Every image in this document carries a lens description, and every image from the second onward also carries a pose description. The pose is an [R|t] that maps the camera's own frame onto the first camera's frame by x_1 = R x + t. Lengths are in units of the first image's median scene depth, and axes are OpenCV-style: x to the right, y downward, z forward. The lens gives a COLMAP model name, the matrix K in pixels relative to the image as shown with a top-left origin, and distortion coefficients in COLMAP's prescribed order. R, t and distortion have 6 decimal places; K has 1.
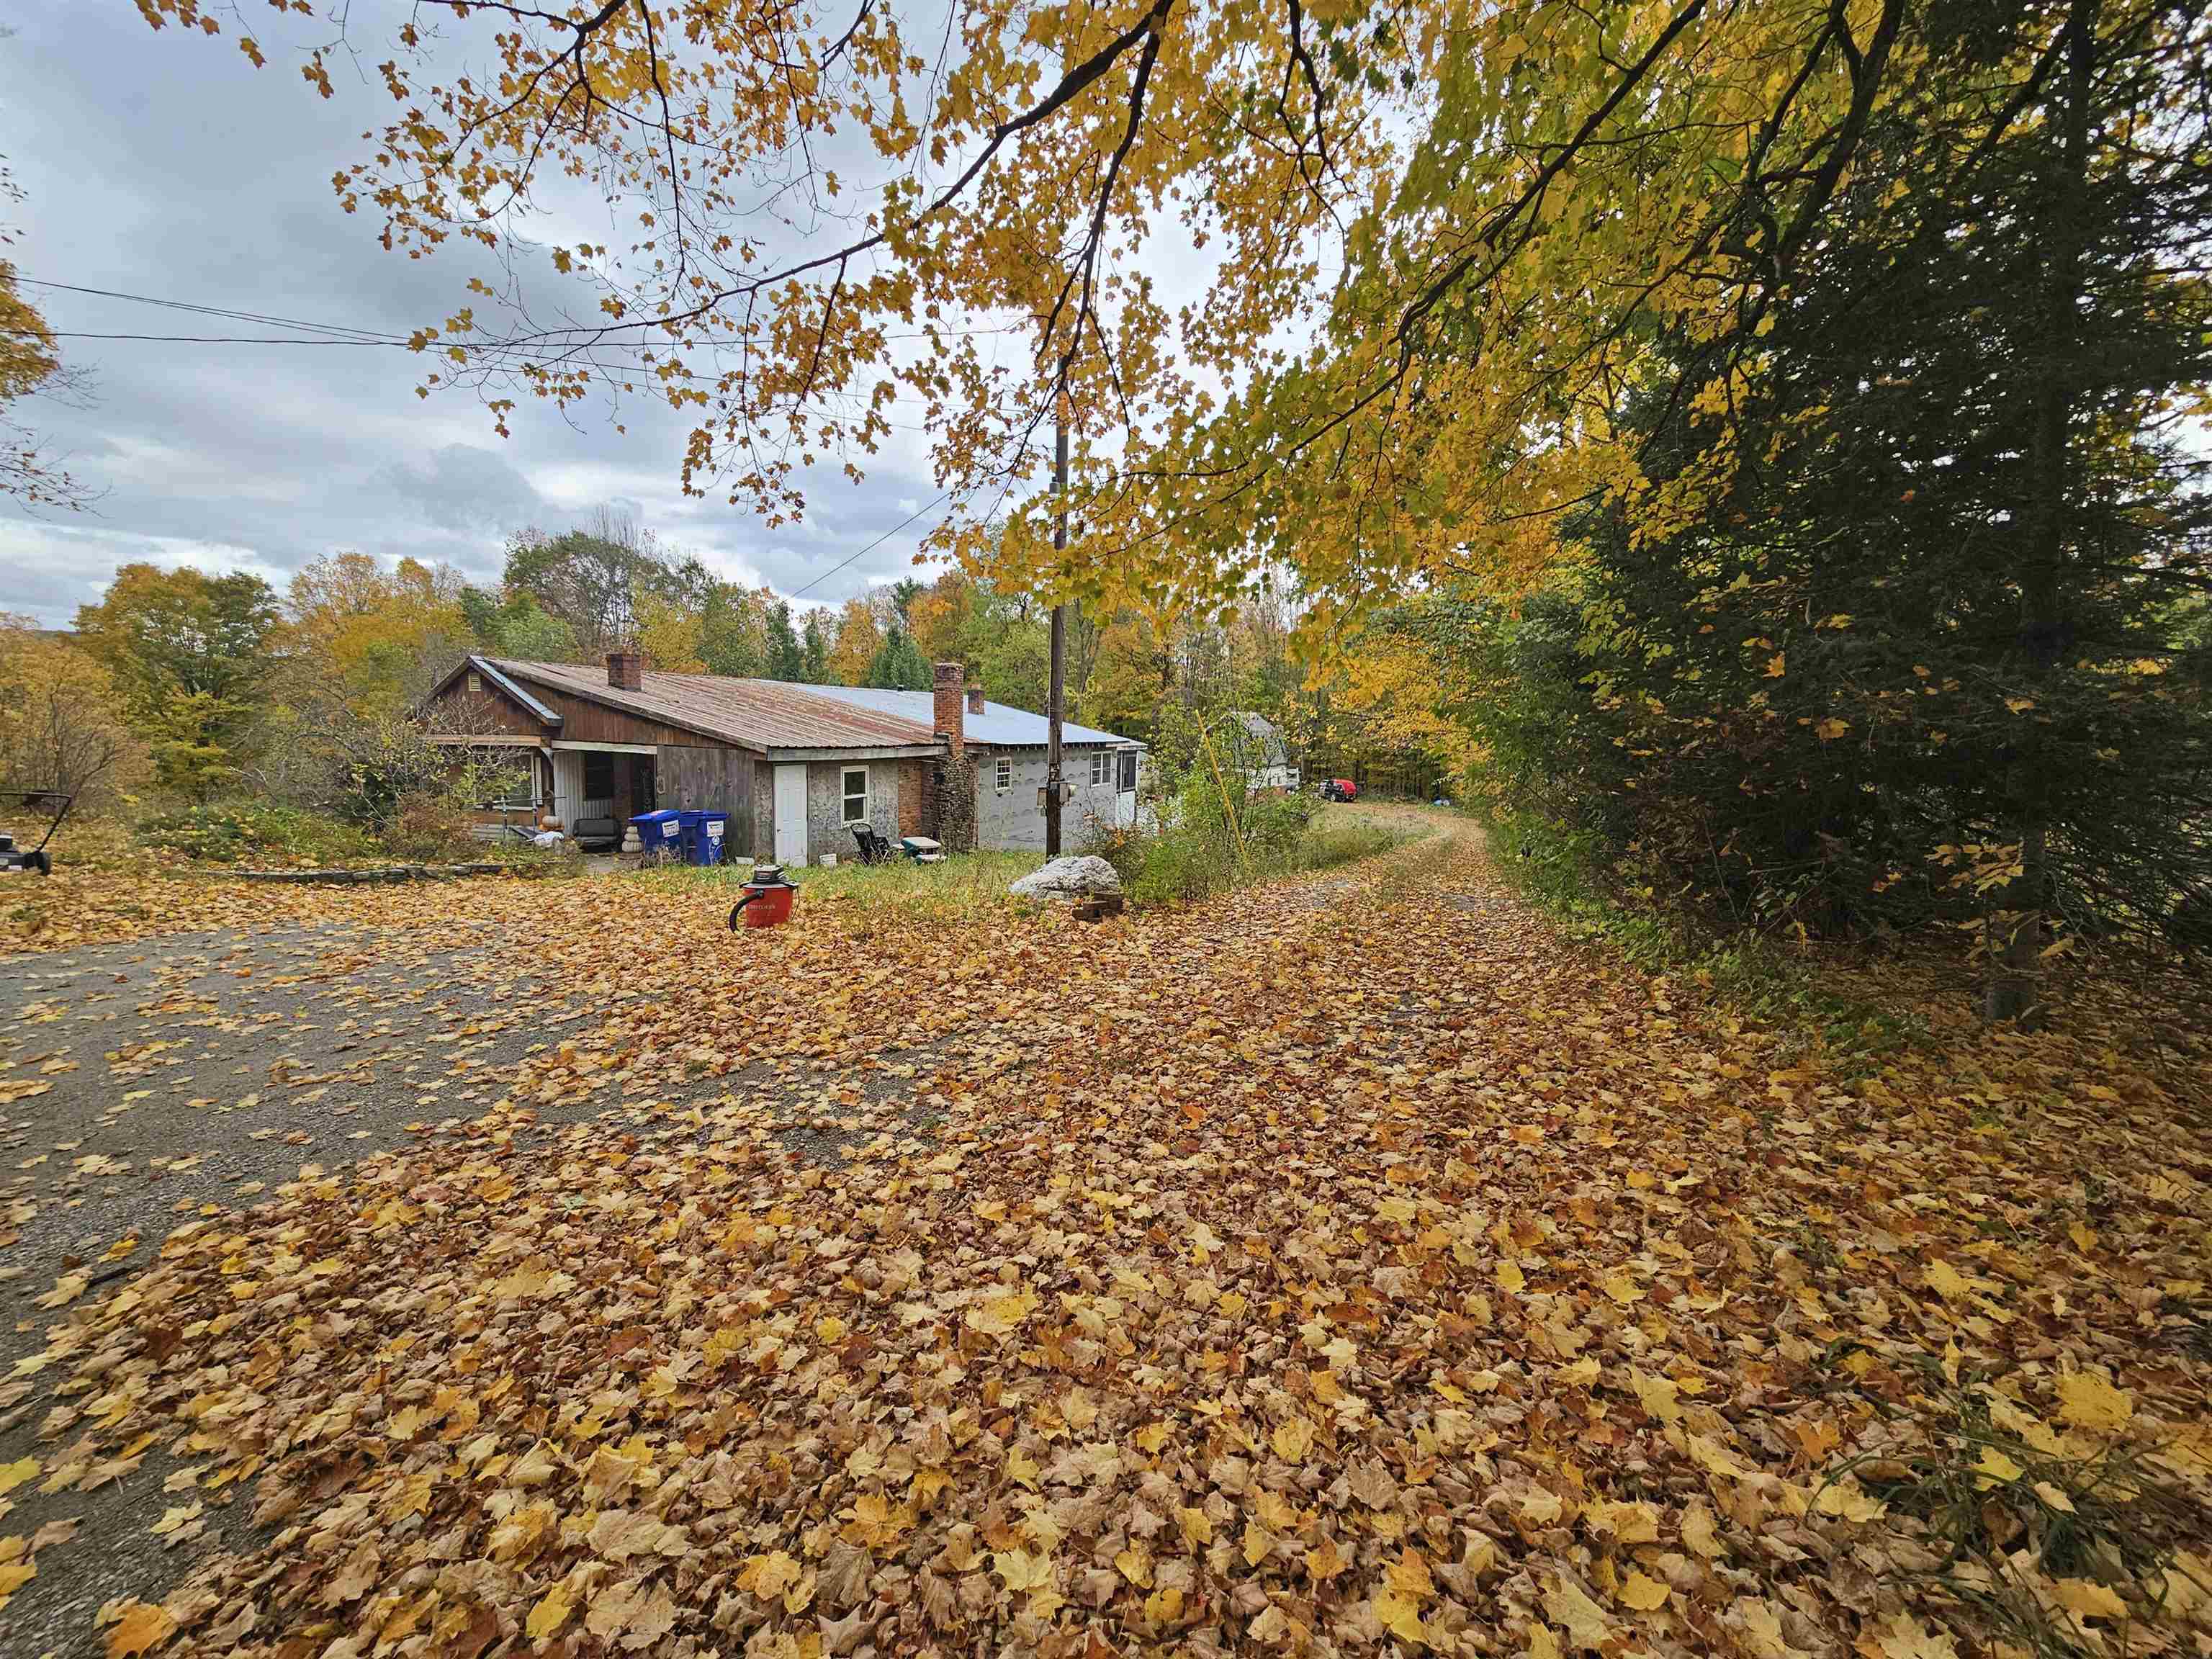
lens RADIAL K [[911.3, 0, 1101.9], [0, 911.3, 824.8], [0, 0, 1]] dist [0.001252, 0.000364]
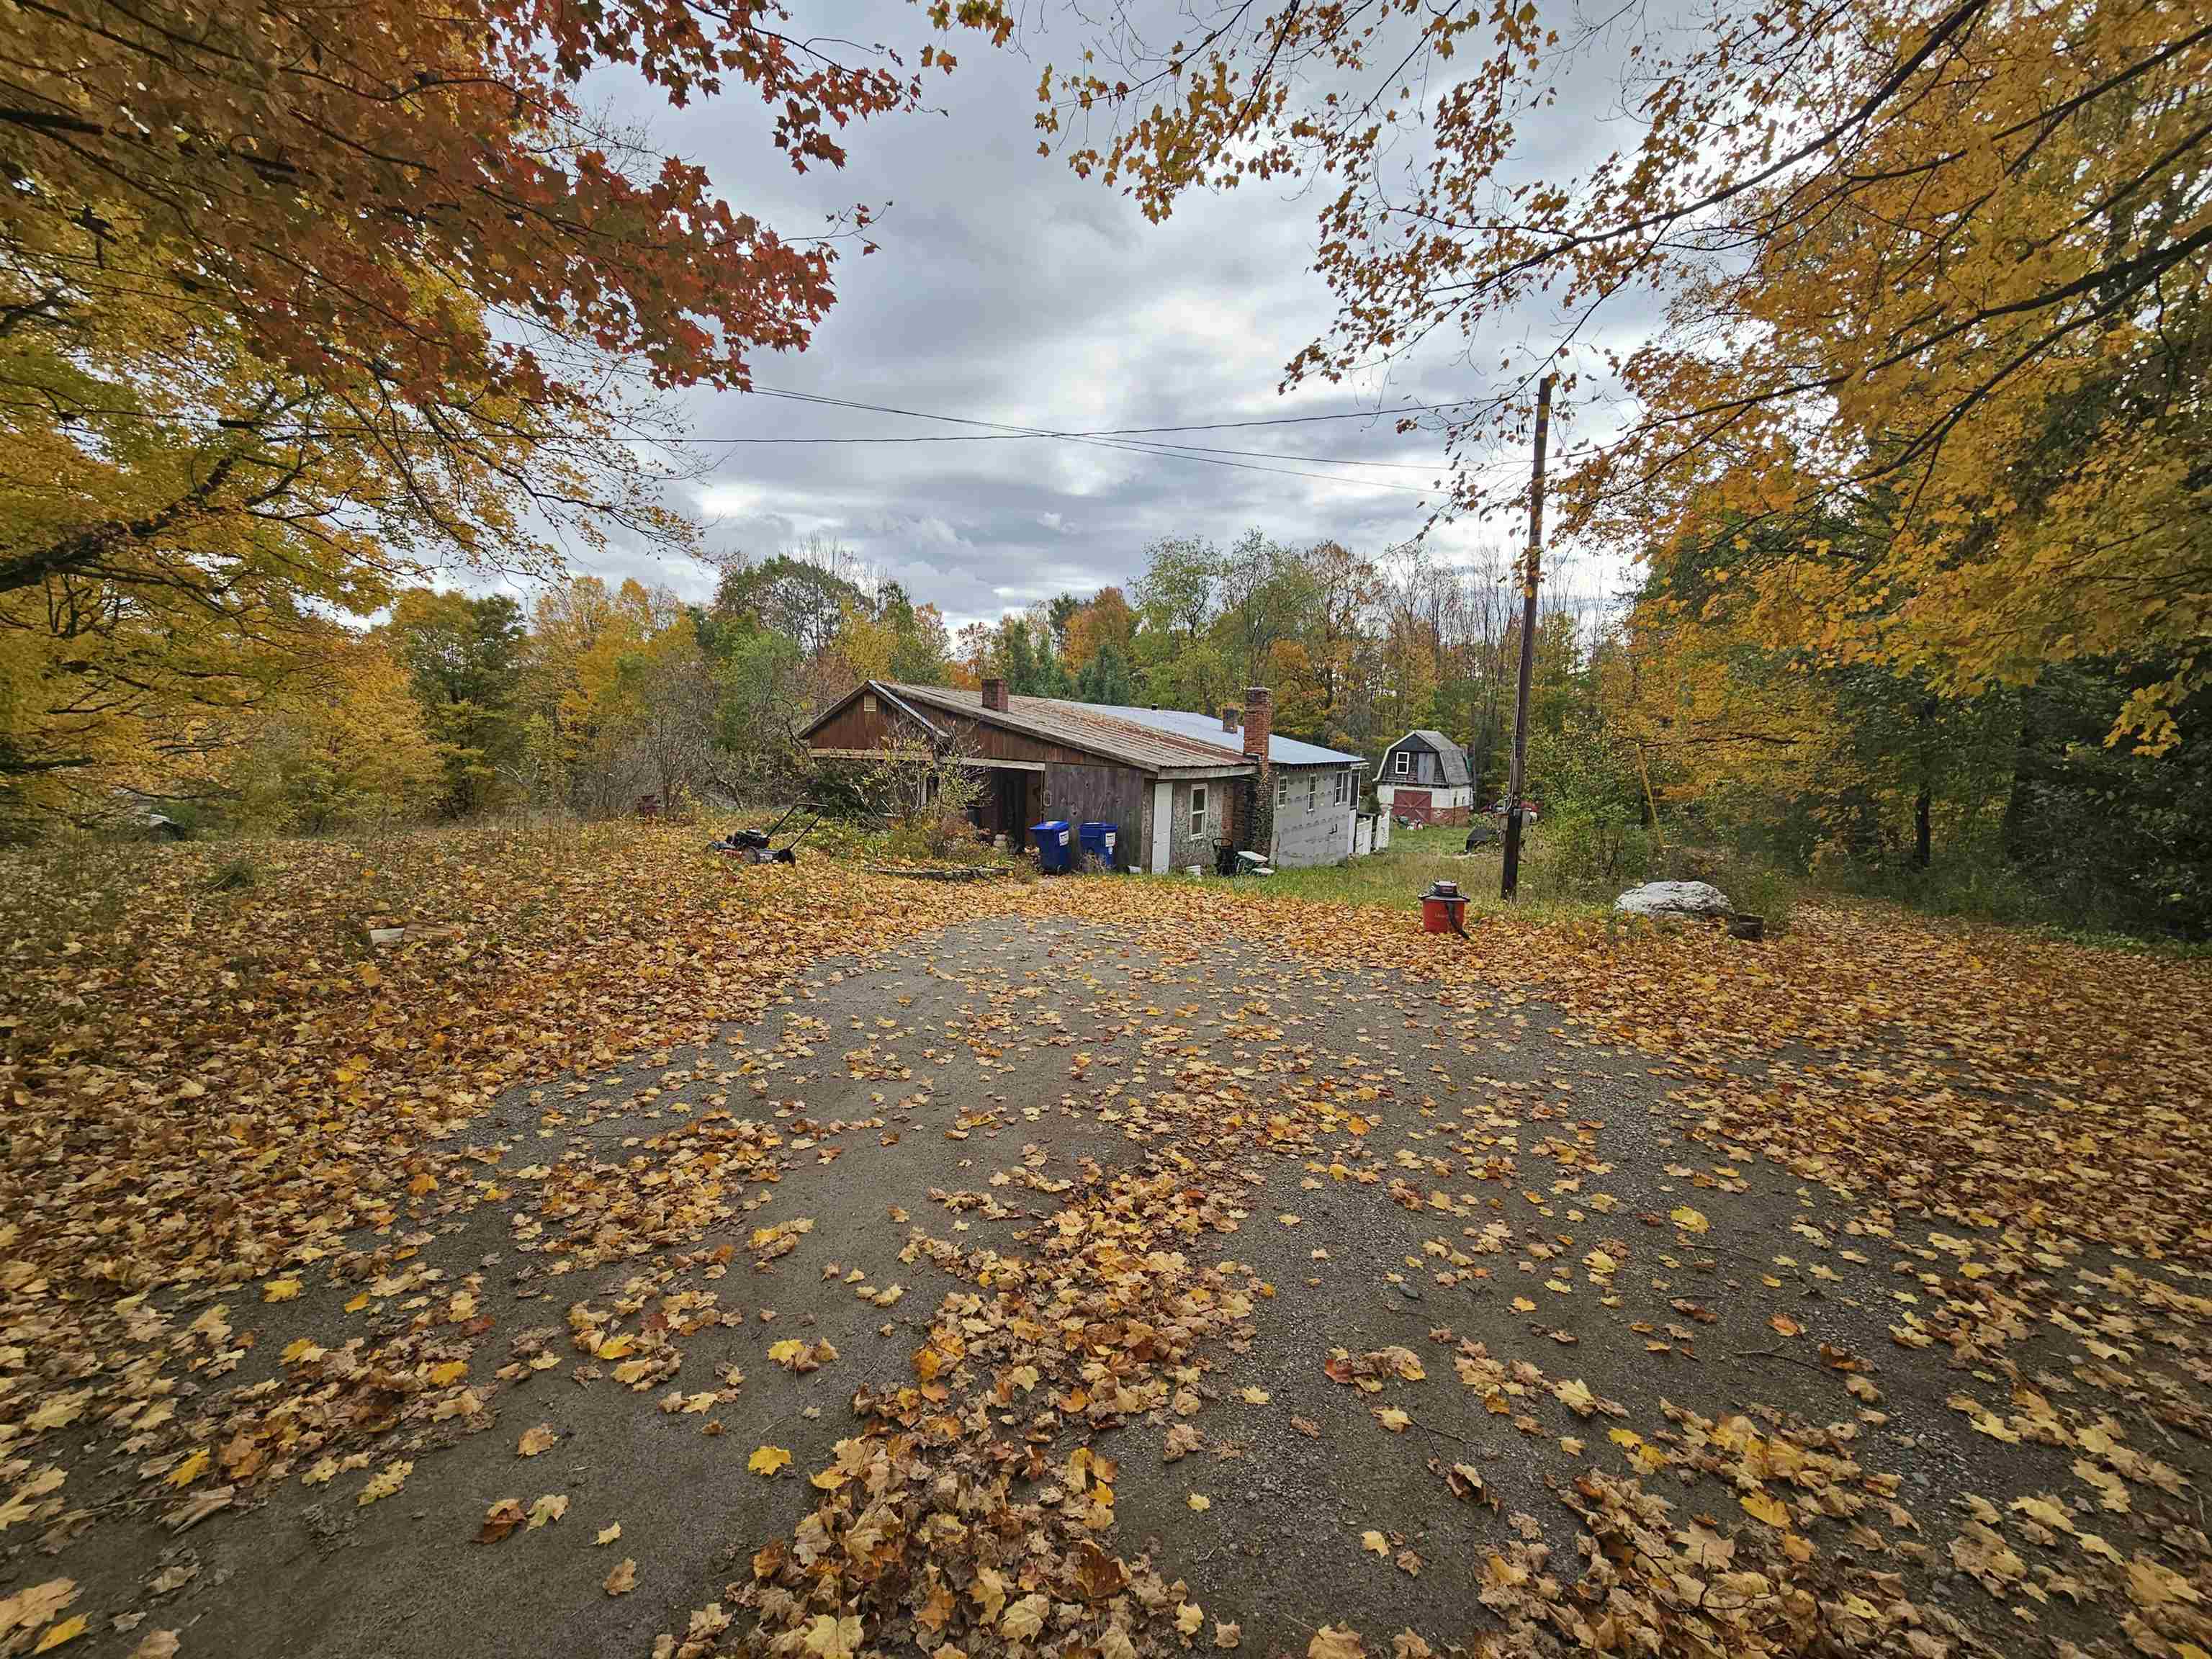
lens RADIAL K [[911.3, 0, 1108.5], [0, 911.3, 833.7], [0, 0, 1]] dist [0.001252, 0.000364]
pose [[0.991300, 0.027630, -0.128691, -0.221361], [-0.028161, 0.999601, -0.002310, -0.000298], [0.128575, 0.005914, 0.991682, -0.073484]]
